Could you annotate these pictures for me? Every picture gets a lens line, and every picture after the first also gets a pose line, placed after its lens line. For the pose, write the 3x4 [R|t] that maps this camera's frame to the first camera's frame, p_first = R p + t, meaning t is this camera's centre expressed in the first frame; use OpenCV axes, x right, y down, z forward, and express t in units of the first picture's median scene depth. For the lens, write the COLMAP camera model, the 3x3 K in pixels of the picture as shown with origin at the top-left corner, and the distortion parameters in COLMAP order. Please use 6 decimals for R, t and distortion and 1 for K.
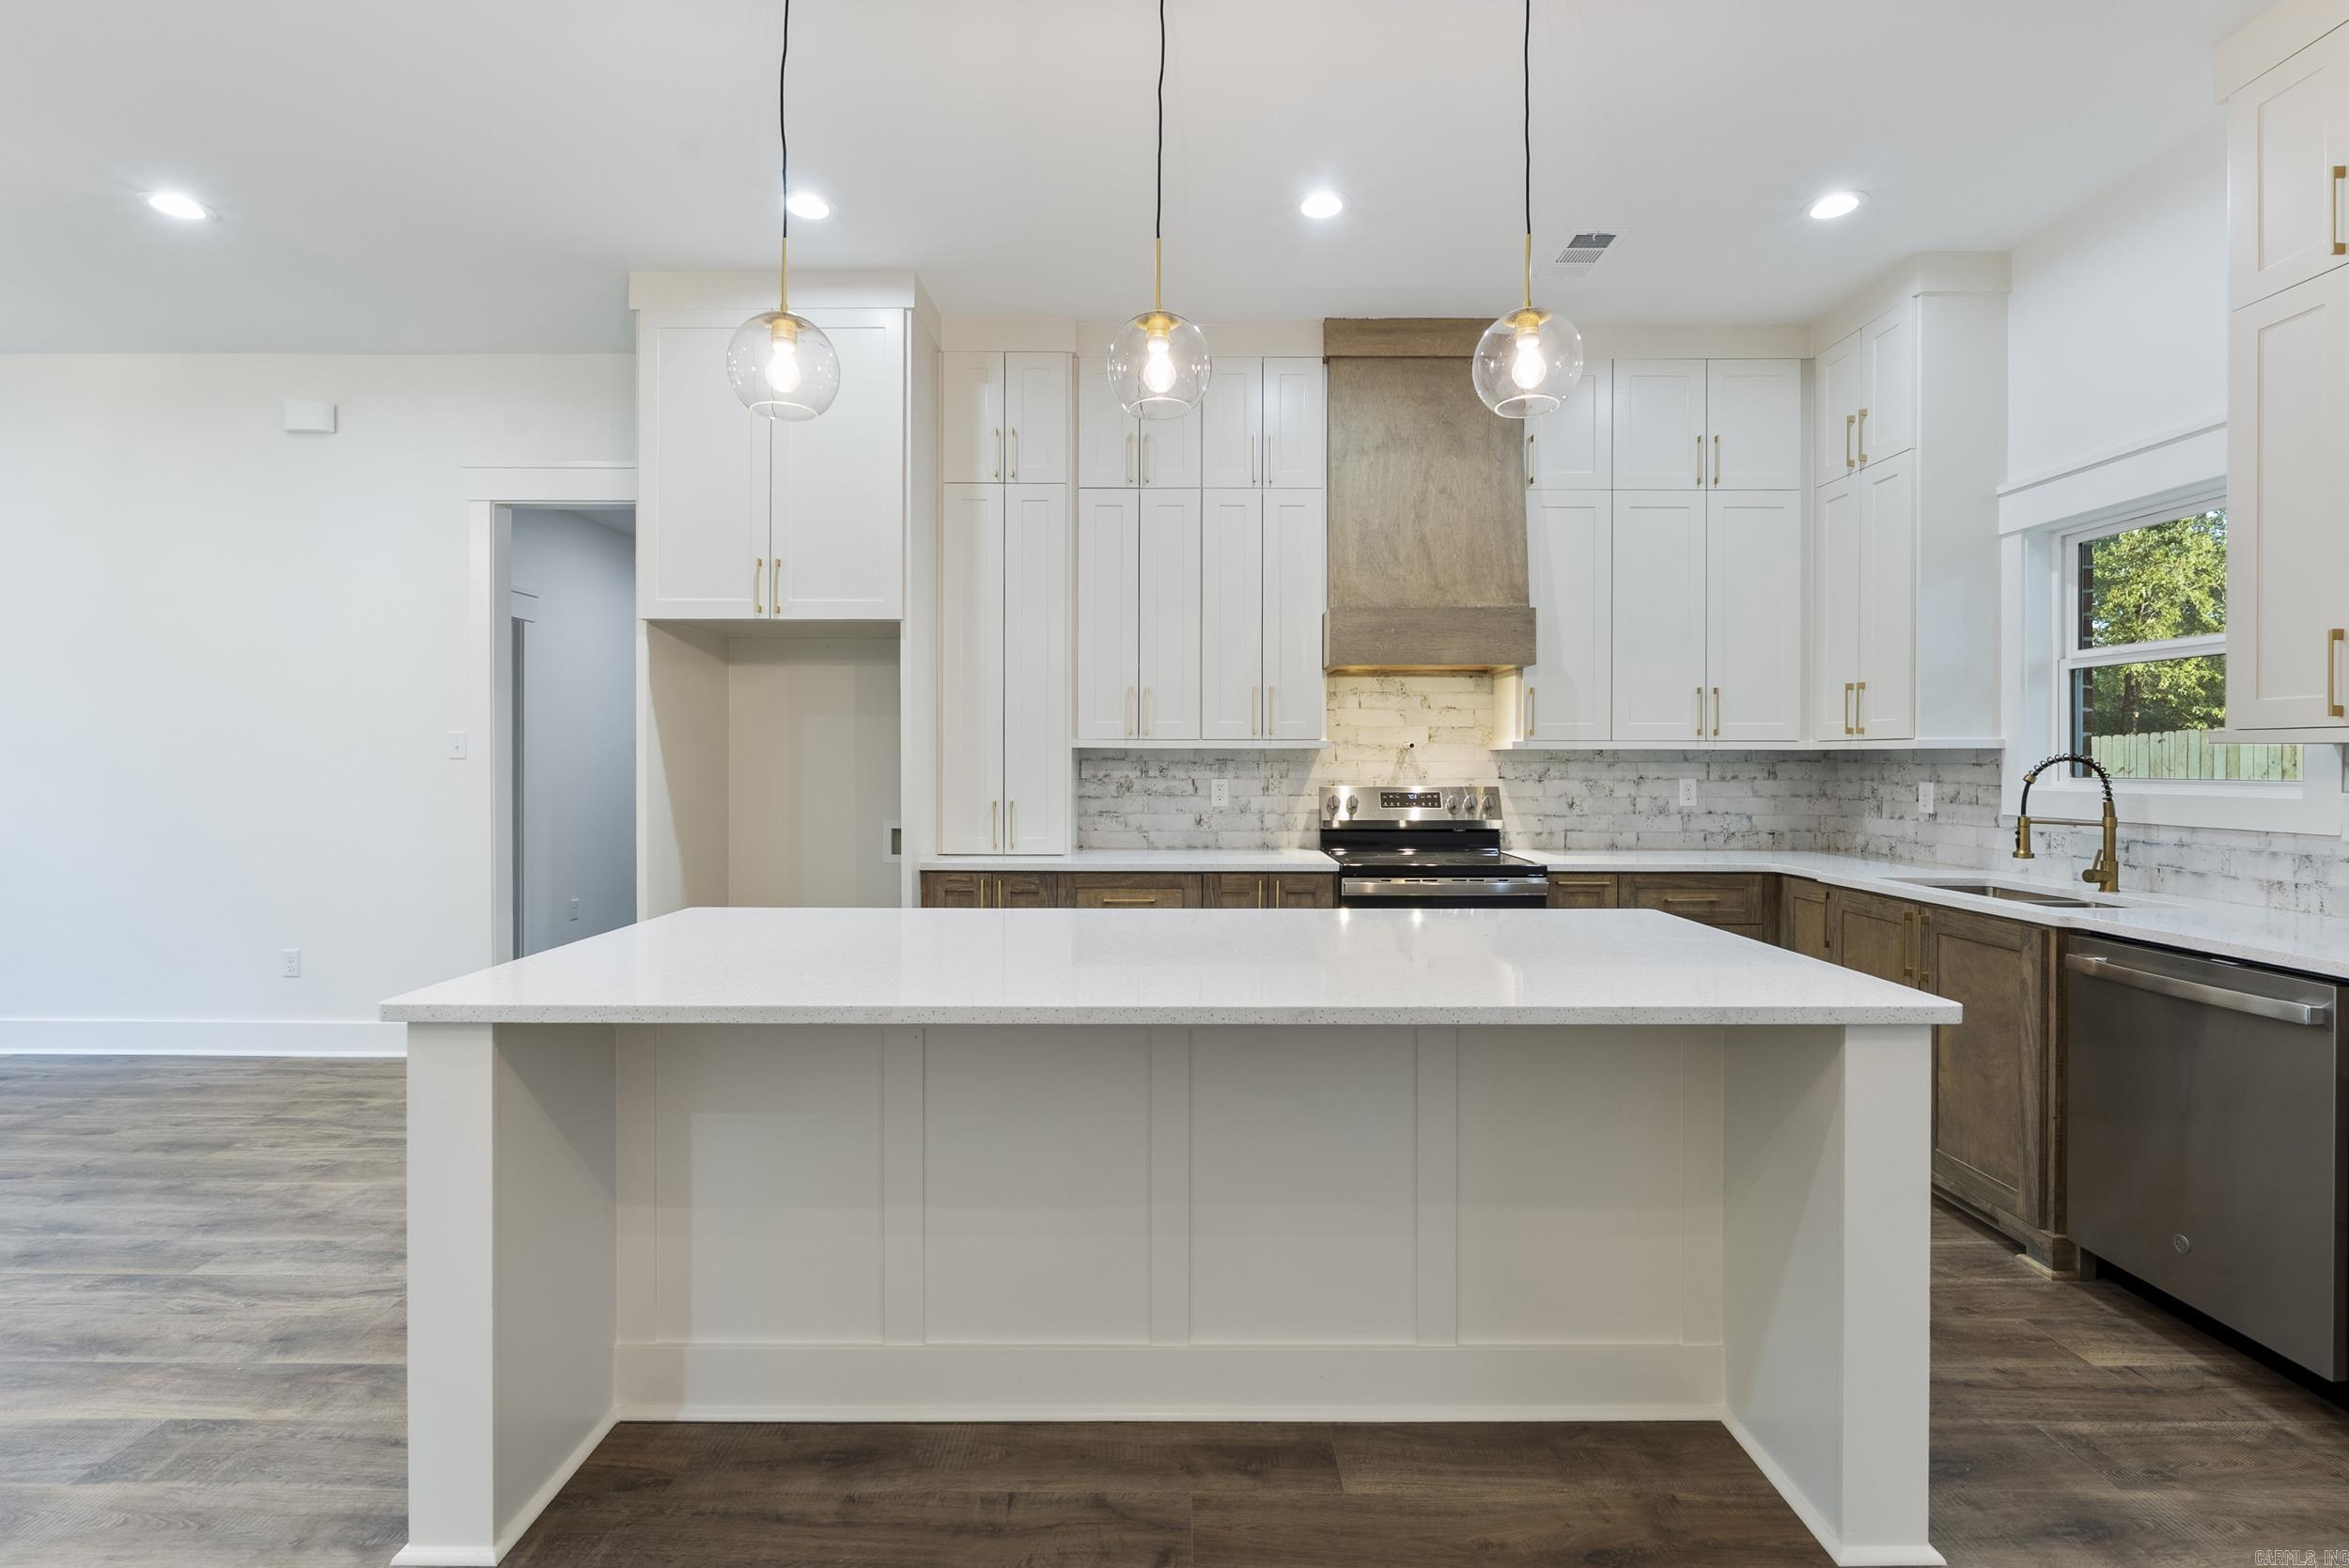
lens RADIAL K [[1036.7, 0, 1172.7], [0, 1036.7, 766.2], [0, 0, 1]] dist [-0.008364, 0.001755]
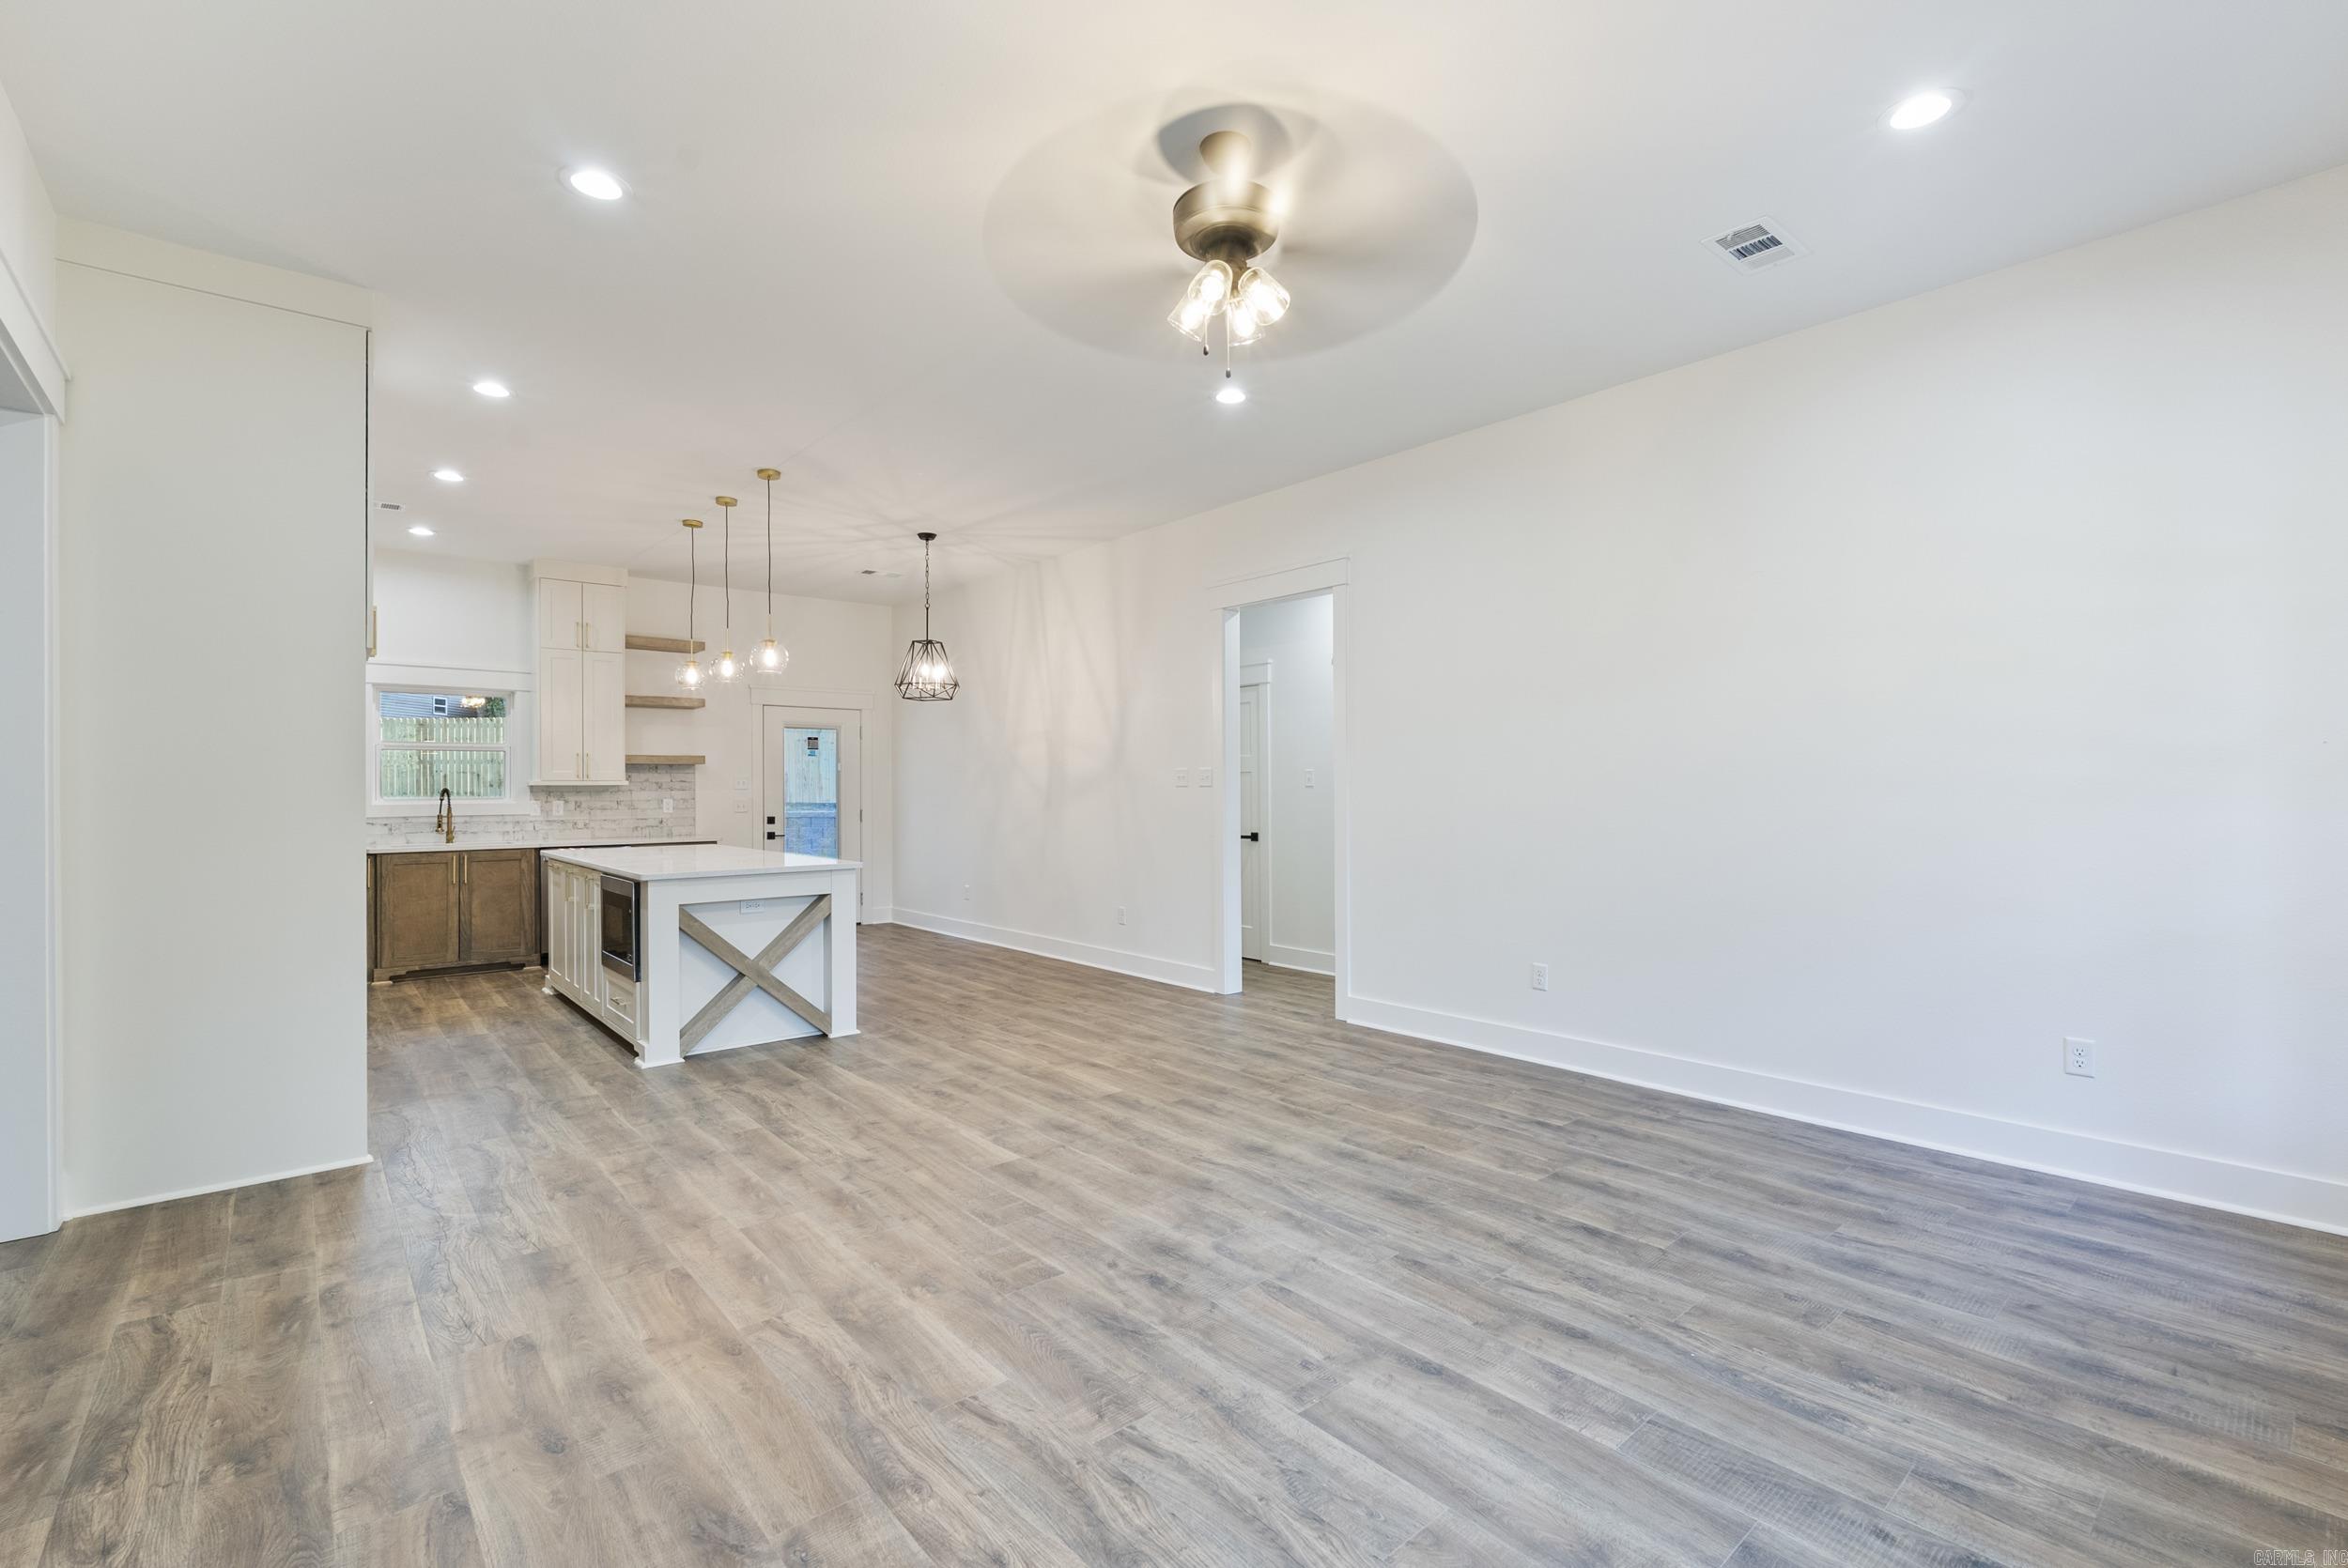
lens RADIAL K [[1036.1, 0, 1173.4], [0, 1036.1, 804.0], [0, 0, 1]] dist [-0.008364, 0.001755]
pose [[-0.649575, -0.010268, 0.760228, -1.616324], [0.008111, 0.999758, 0.020434, -0.008106], [-0.760254, 0.019440, -0.649335, 0.977428]]
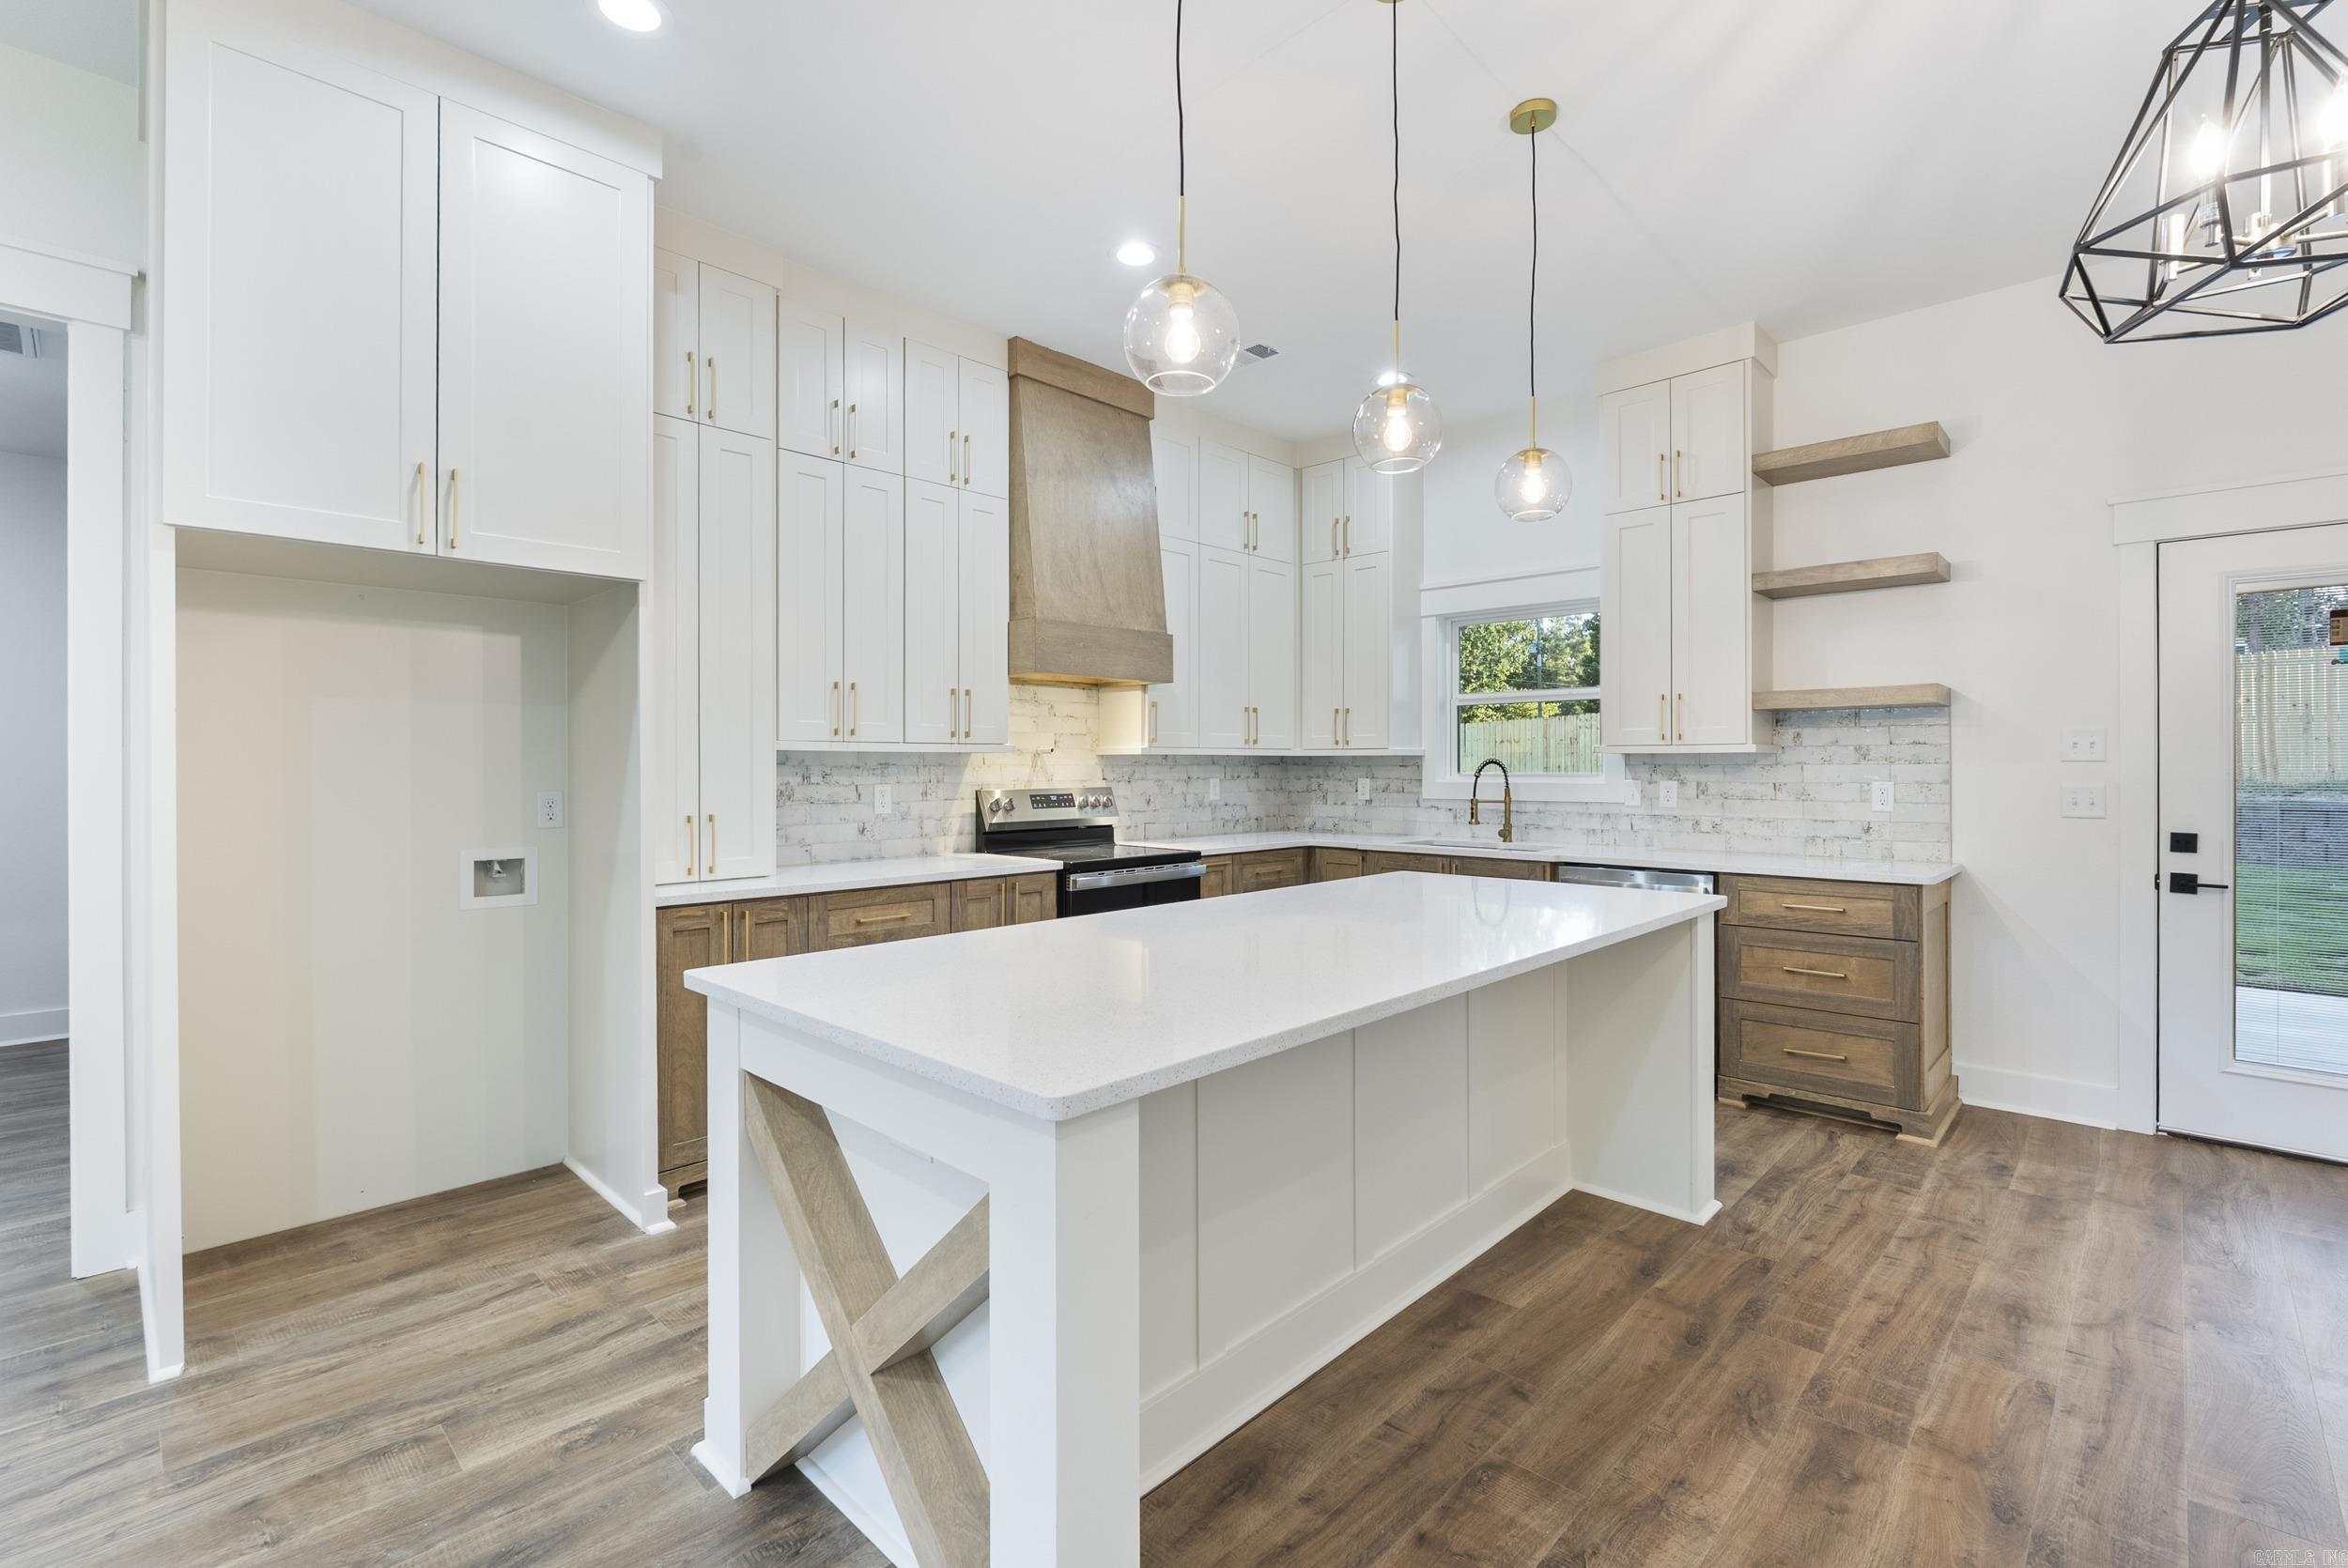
lens RADIAL K [[1036.1, 0, 1170.9], [0, 1036.1, 773.3], [0, 0, 1]] dist [-0.008364, 0.001755]
pose [[0.693537, -0.008229, 0.720374, -0.502405], [0.006876, 0.999965, 0.004803, -0.000540], [-0.720389, 0.001623, 0.693569, 0.178783]]
